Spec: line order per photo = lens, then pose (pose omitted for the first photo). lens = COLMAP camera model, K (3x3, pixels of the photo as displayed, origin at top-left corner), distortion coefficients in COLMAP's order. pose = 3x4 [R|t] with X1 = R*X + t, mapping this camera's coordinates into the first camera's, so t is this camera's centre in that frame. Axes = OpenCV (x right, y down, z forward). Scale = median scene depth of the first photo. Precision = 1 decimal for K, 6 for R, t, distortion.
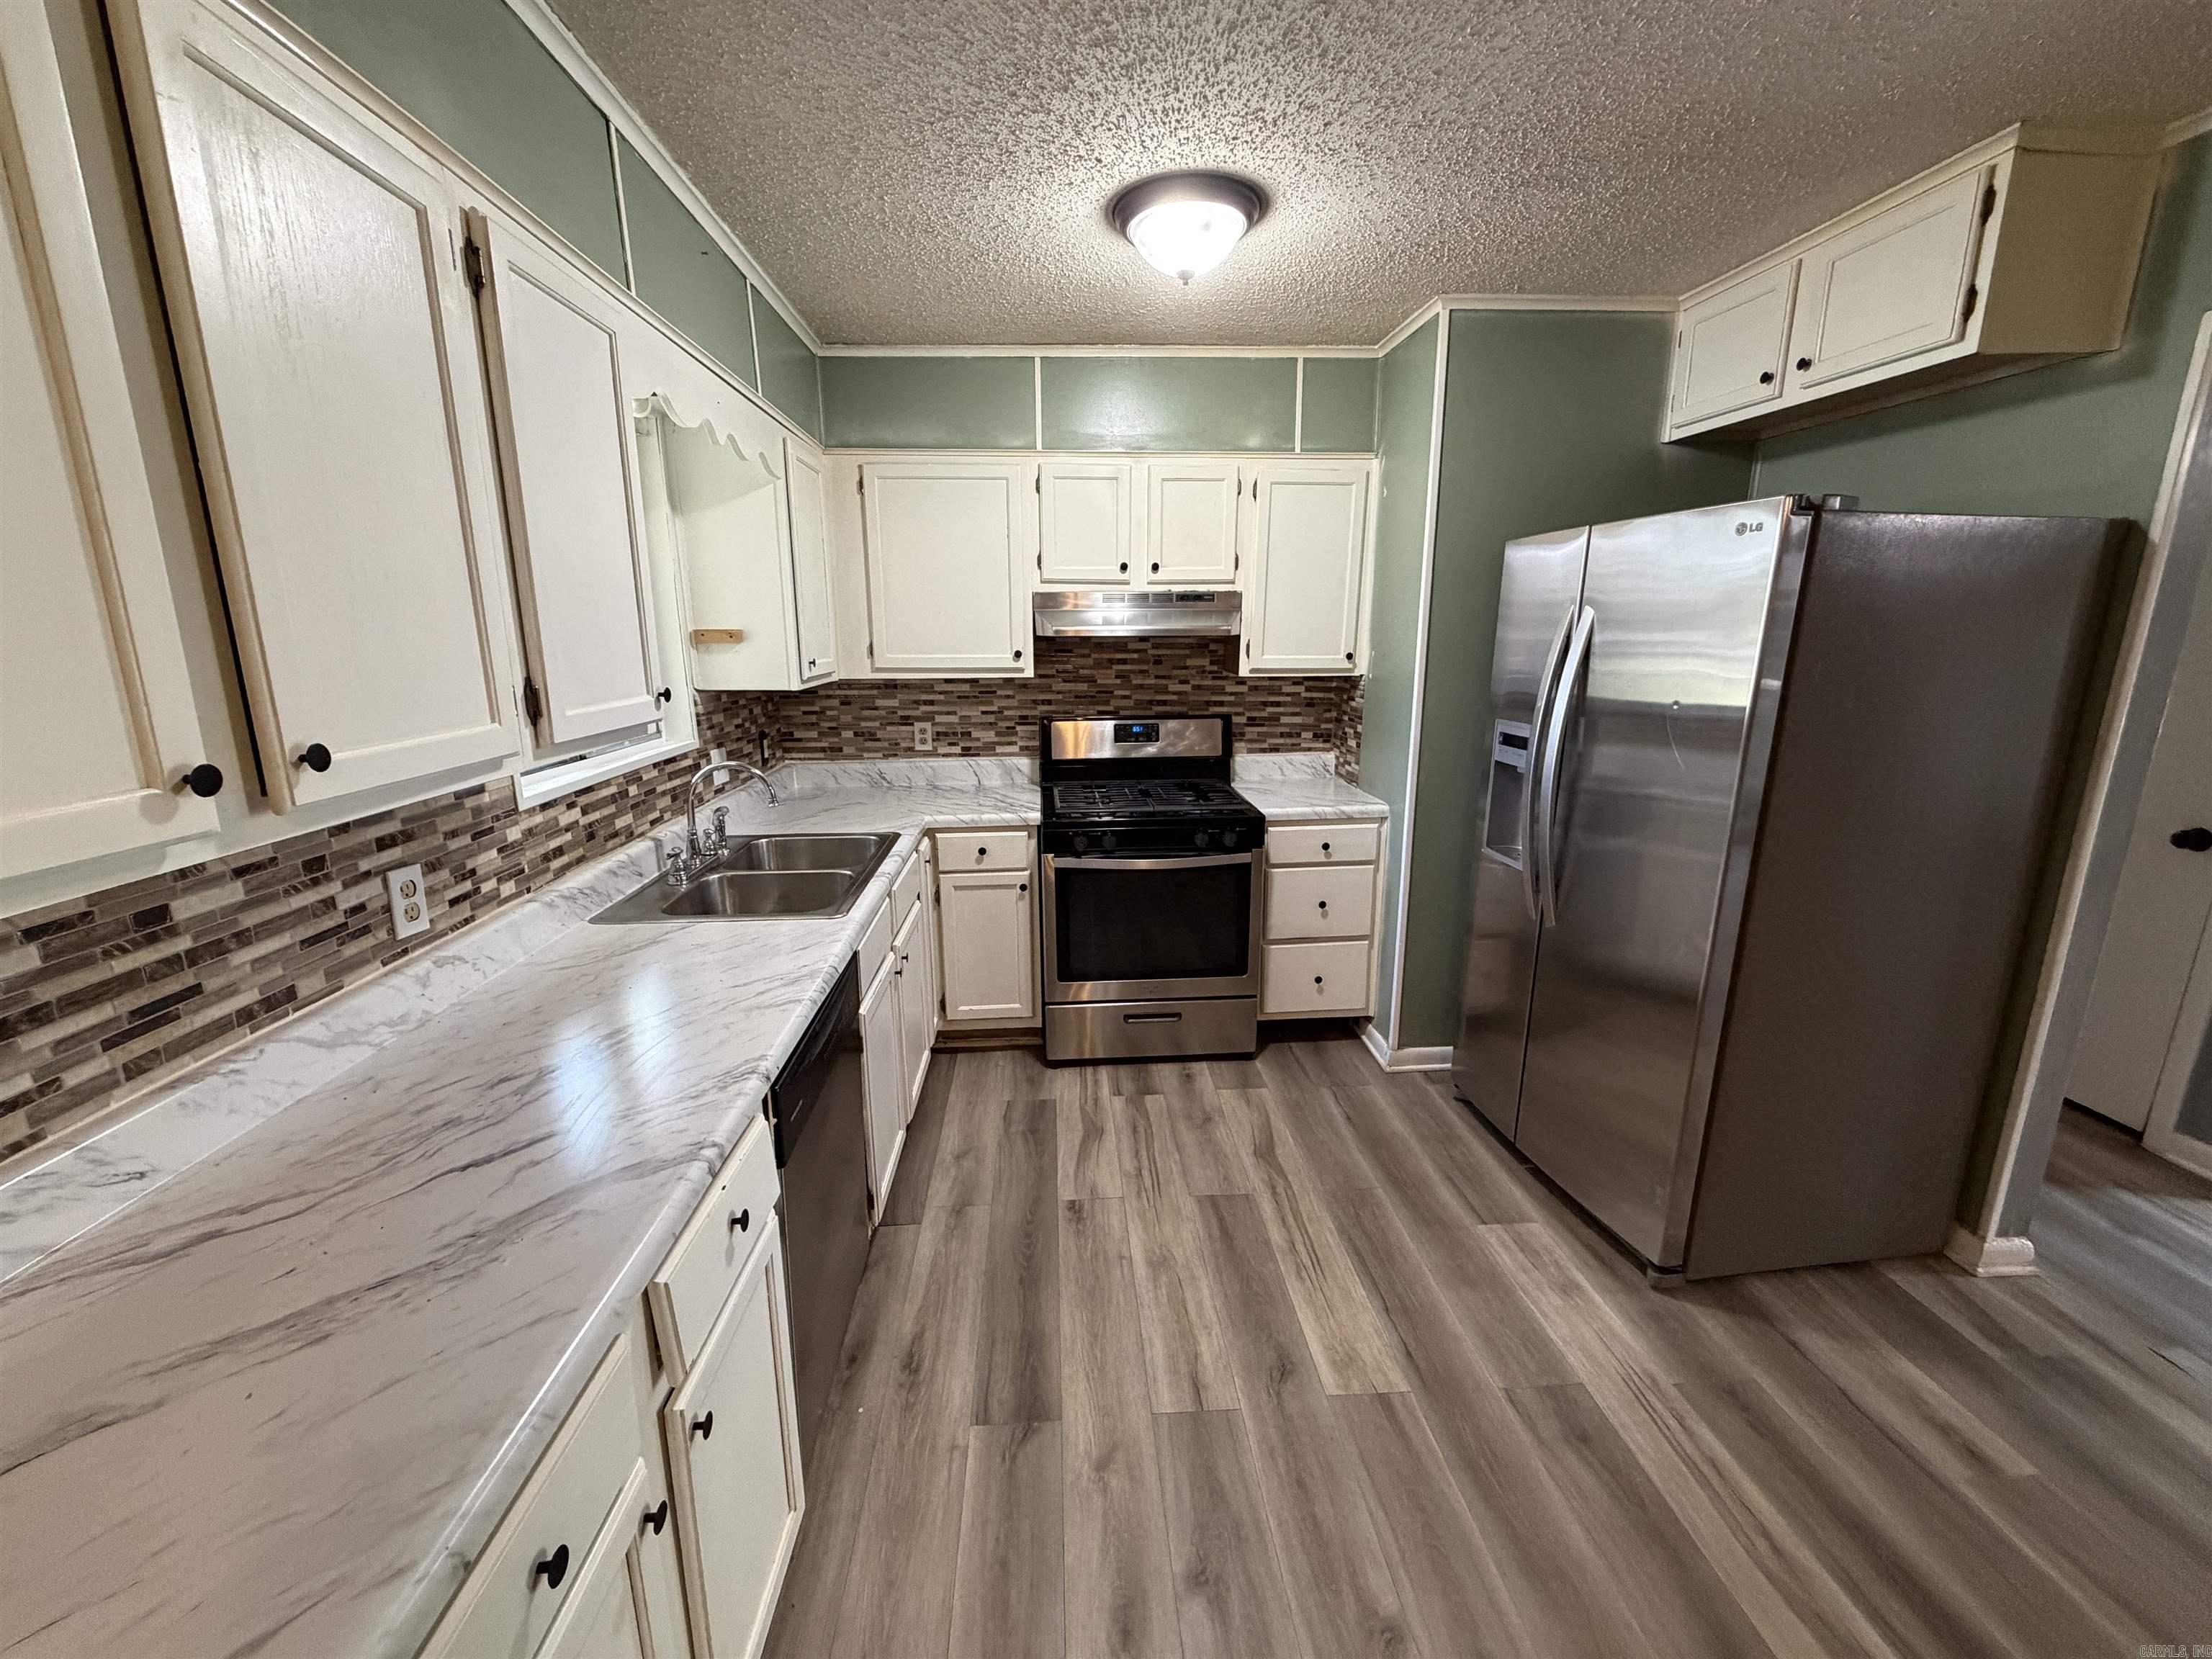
lens RADIAL K [[882.3, 0, 1098.3], [0, 882.3, 828.7], [0, 0, 1]] dist [-0.000895, 0.000727]
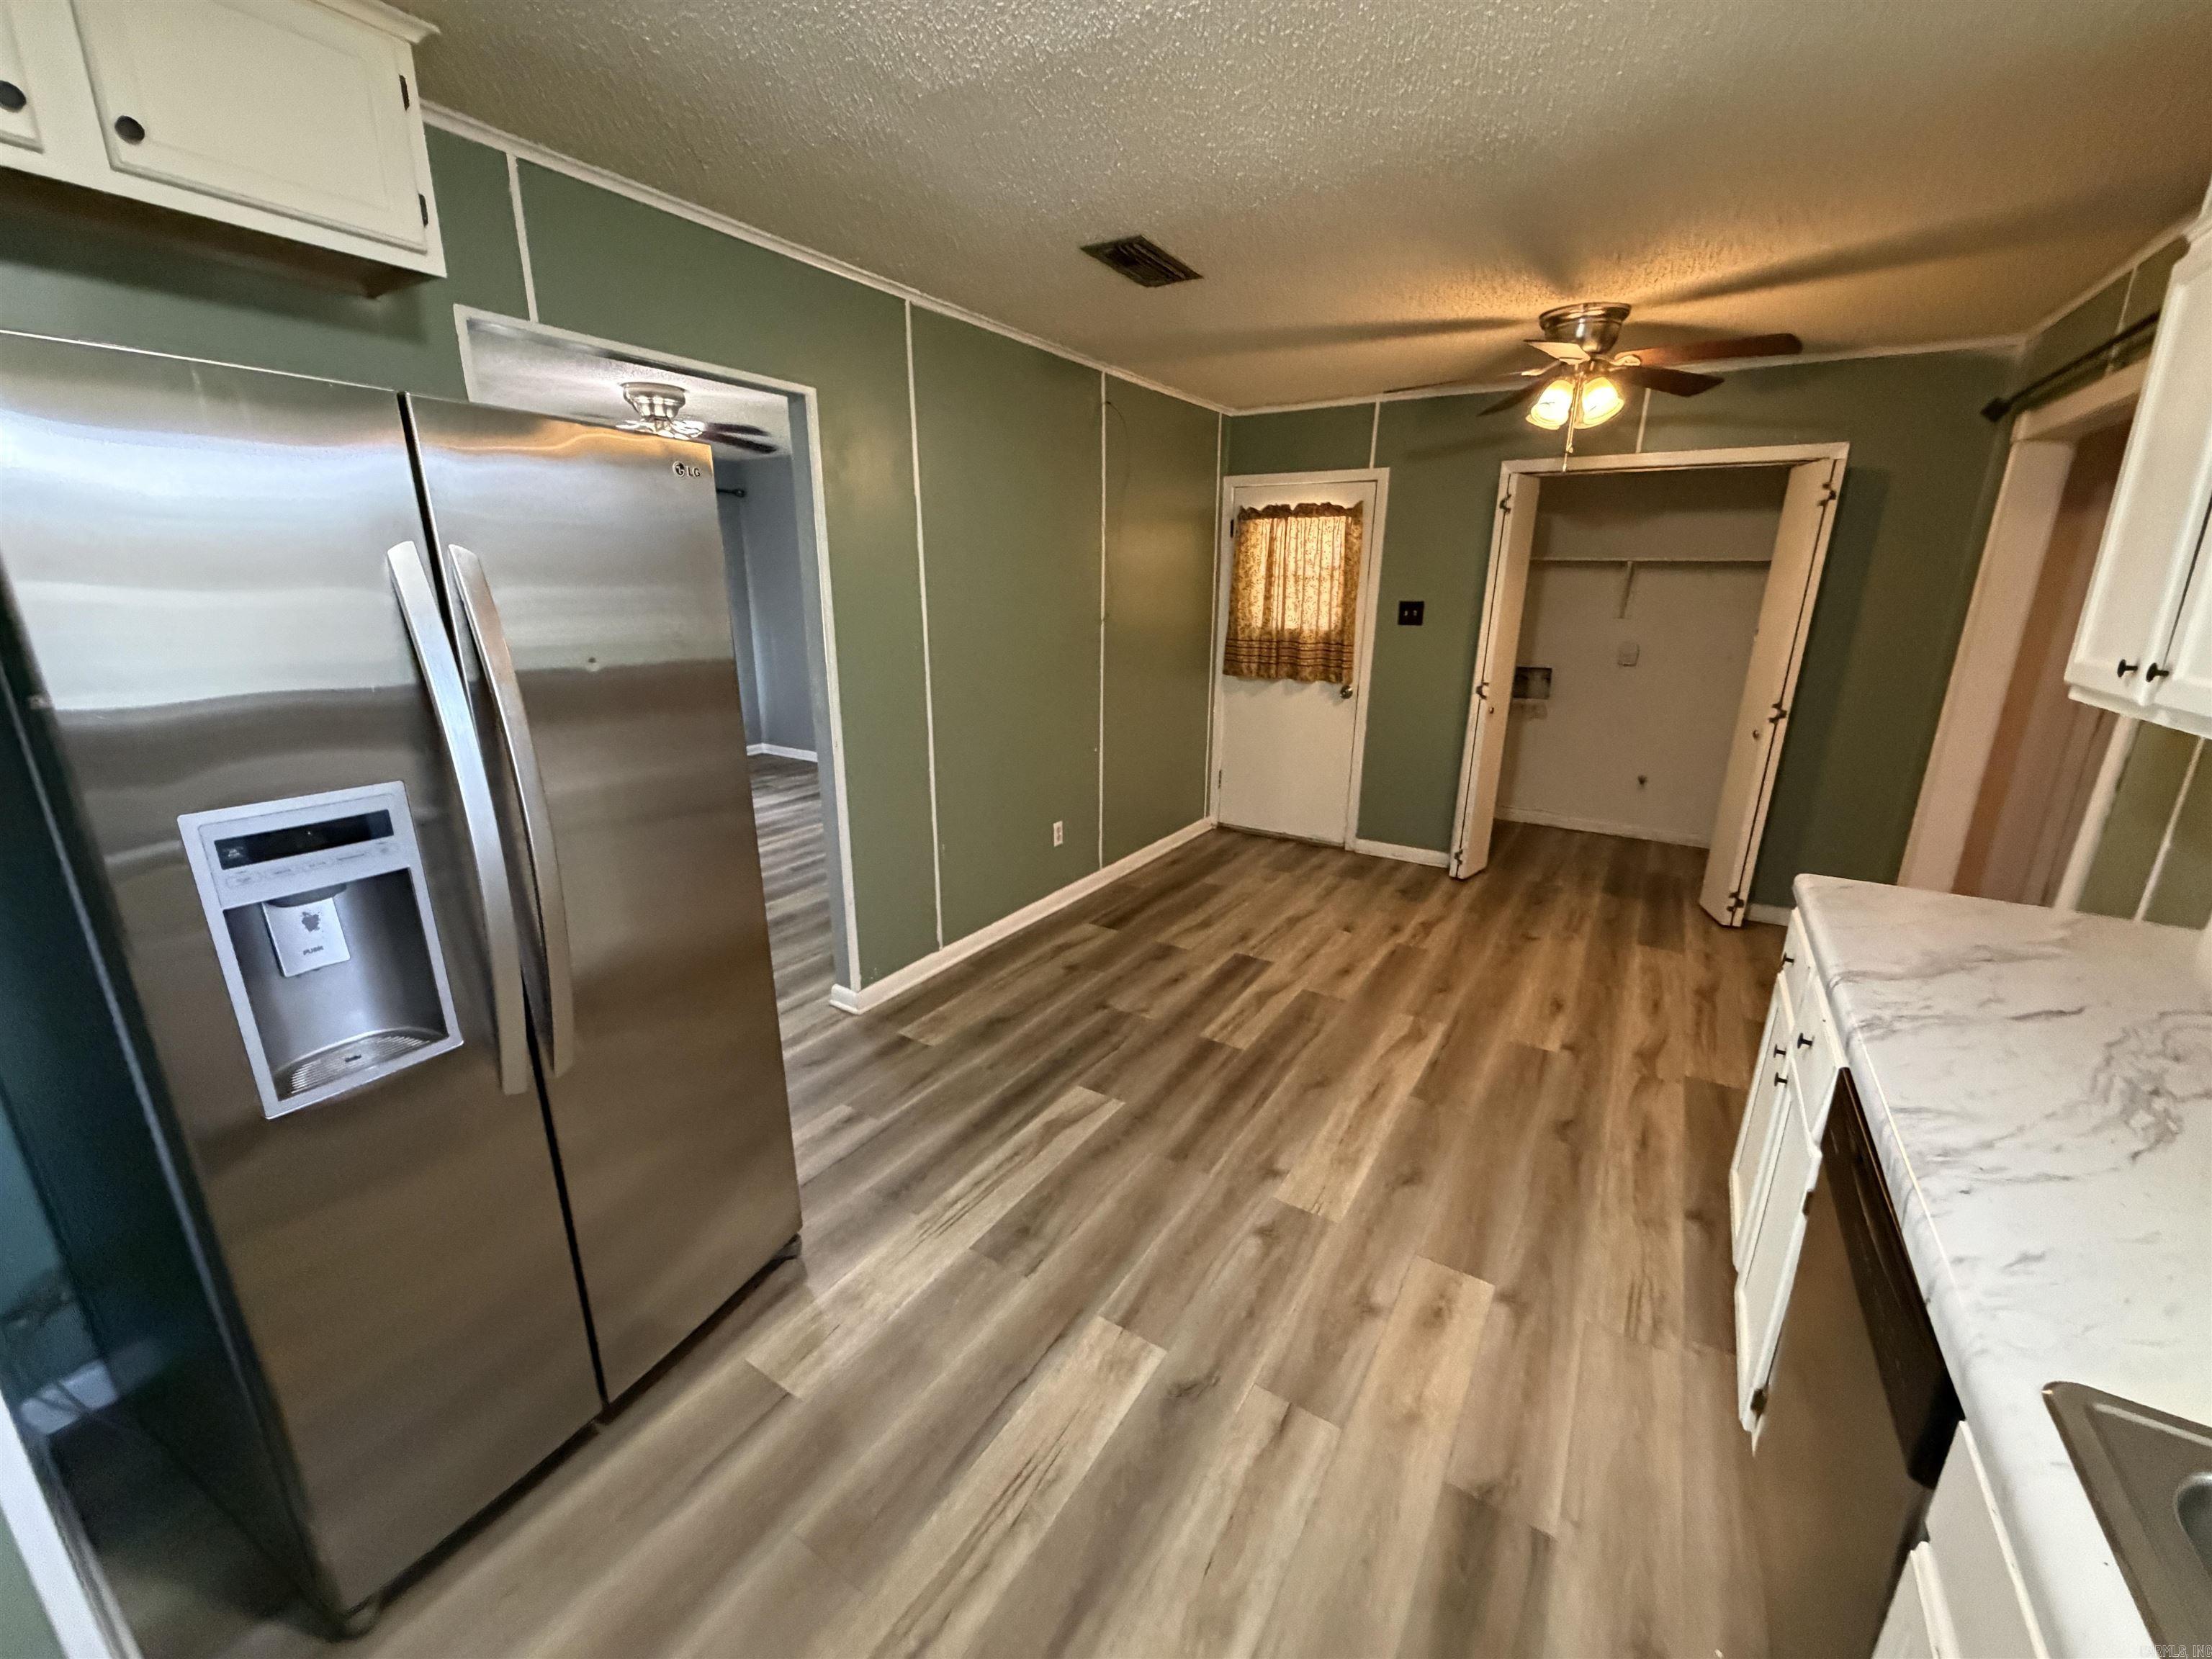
lens RADIAL K [[882.3, 0, 1103.3], [0, 882.3, 830.7], [0, 0, 1]] dist [-0.000895, 0.000727]
pose [[-0.815180, -0.154988, 0.558086, -0.154684], [0.129783, 0.890158, 0.436779, -0.345722], [-0.564480, 0.428483, -0.705524, 1.523424]]
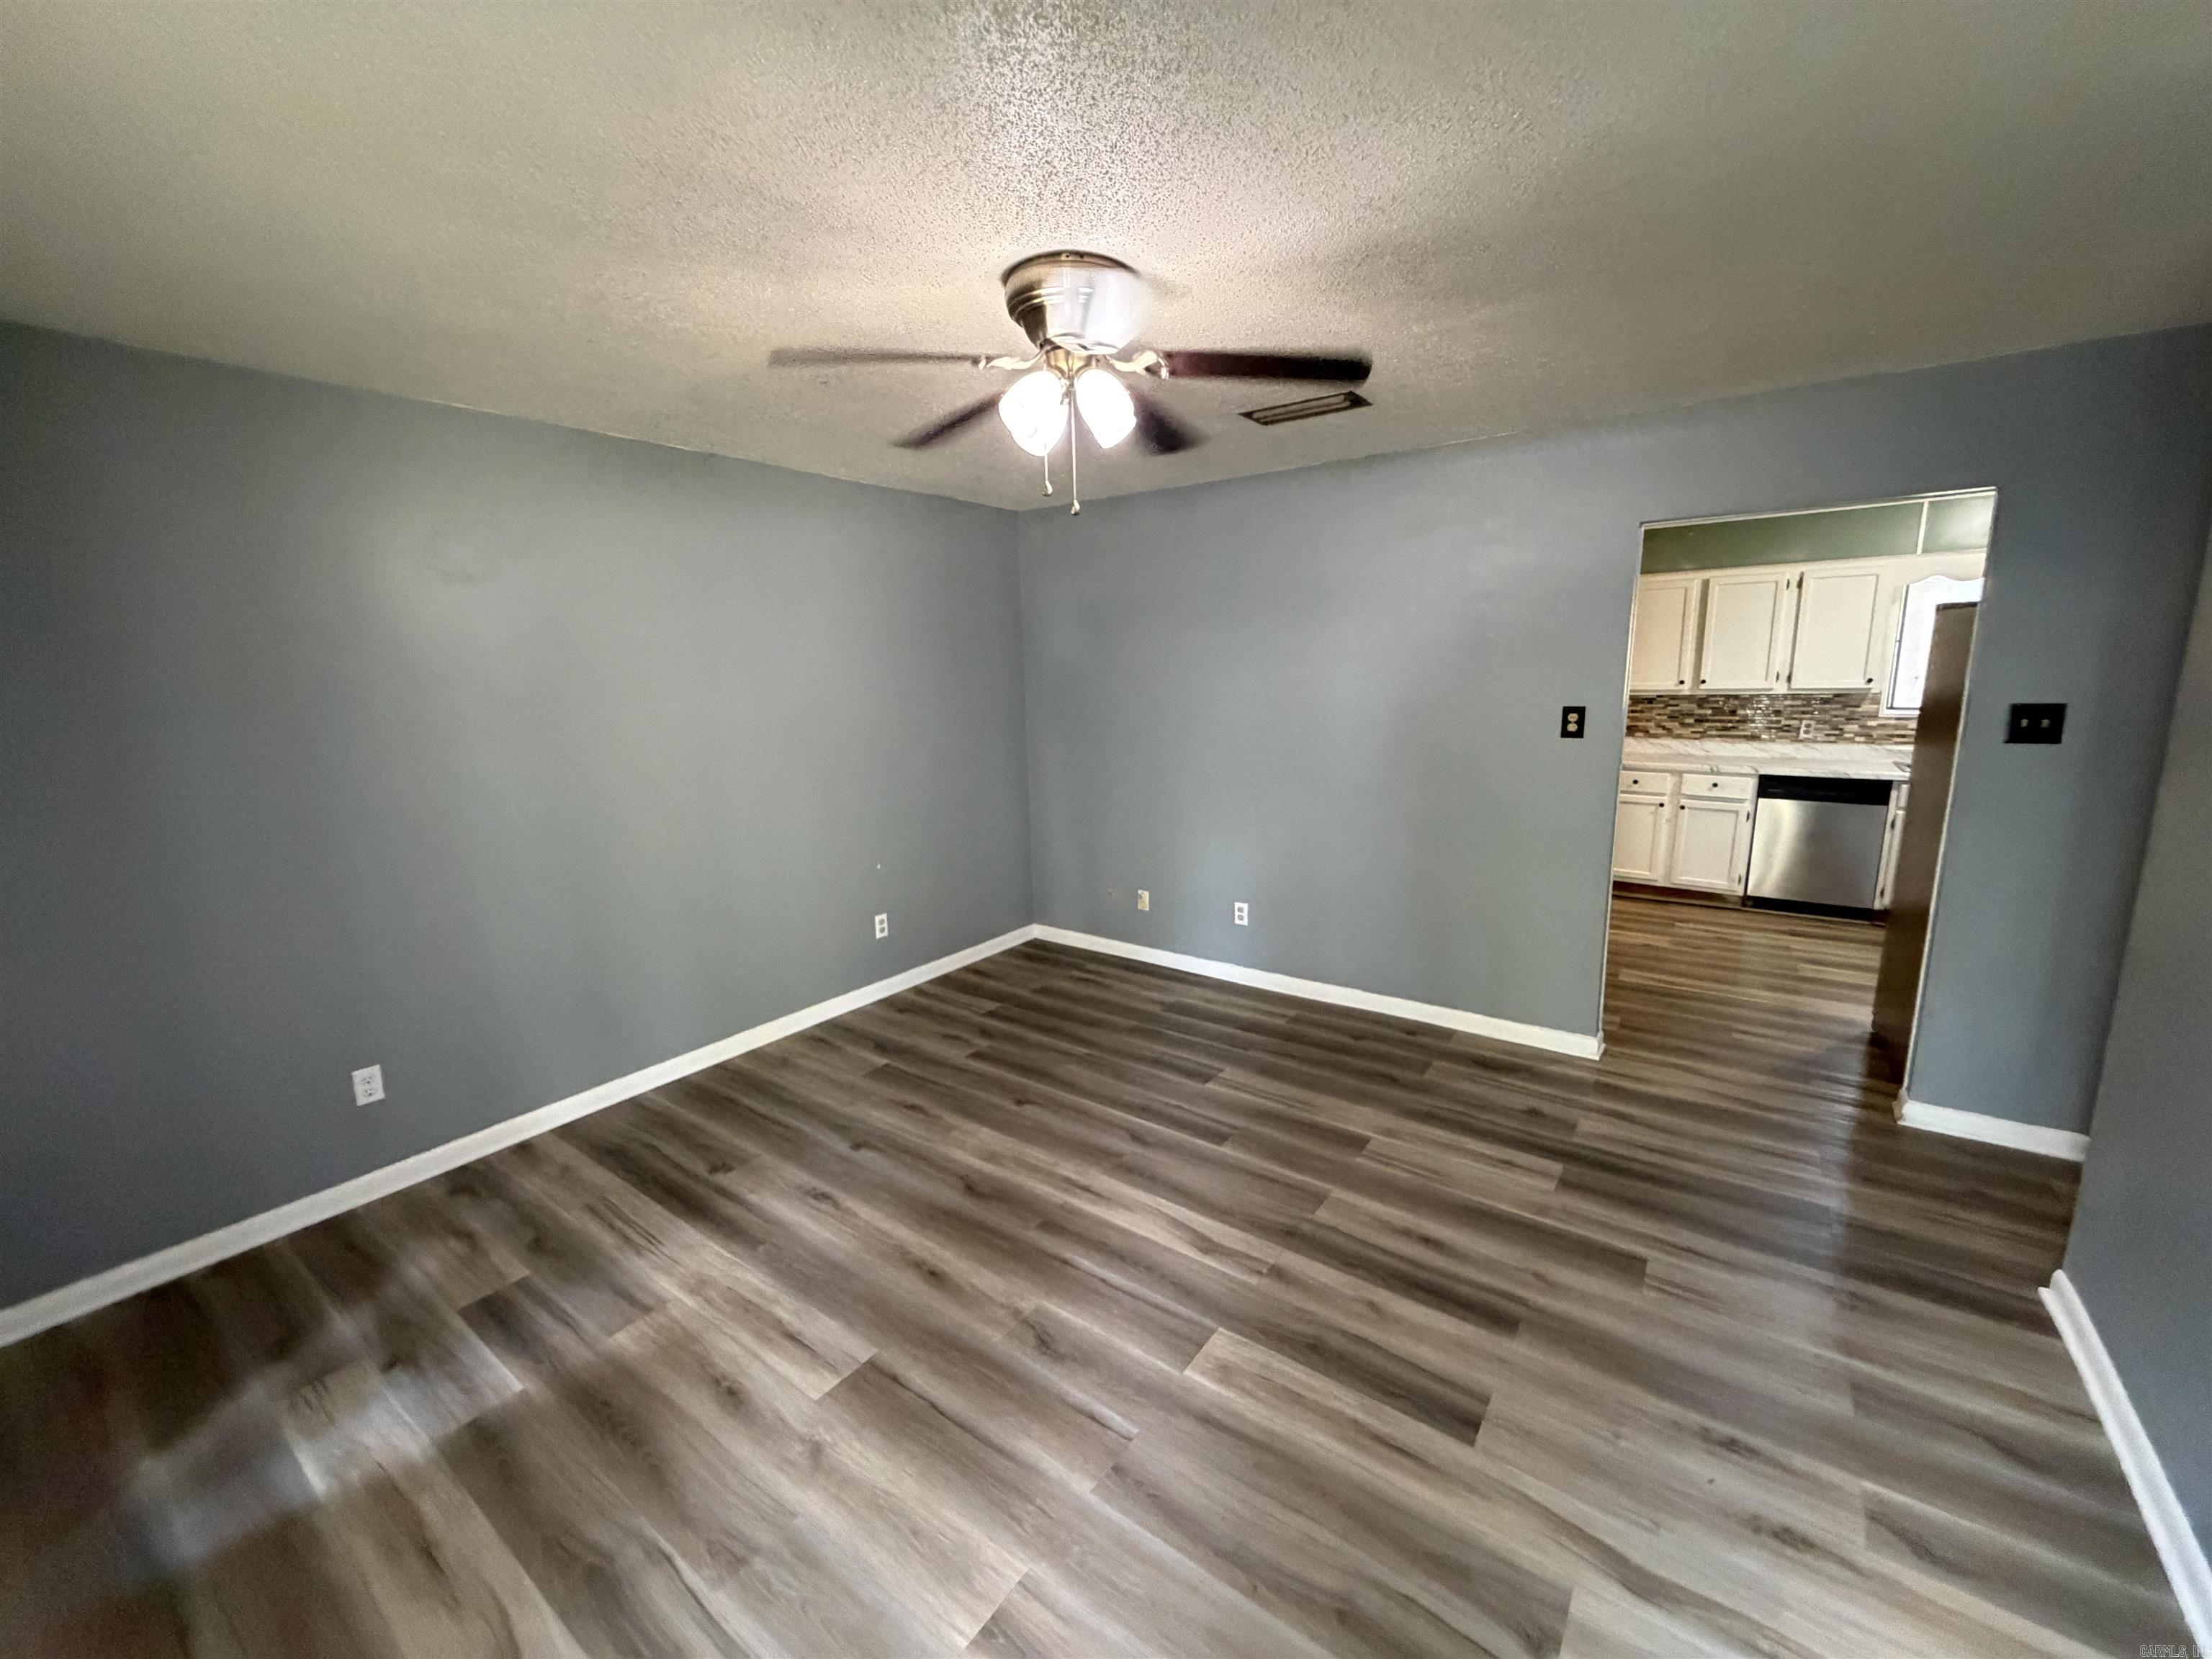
lens RADIAL K [[882.3, 0, 1104.5], [0, 882.3, 841.2], [0, 0, 1]] dist [-0.000895, 0.000727]
pose [[-0.634224, 0.165462, -0.755237, 3.413246], [-0.148672, 0.932501, 0.329147, -0.224465], [0.758721, 0.321035, -0.566815, 0.822864]]
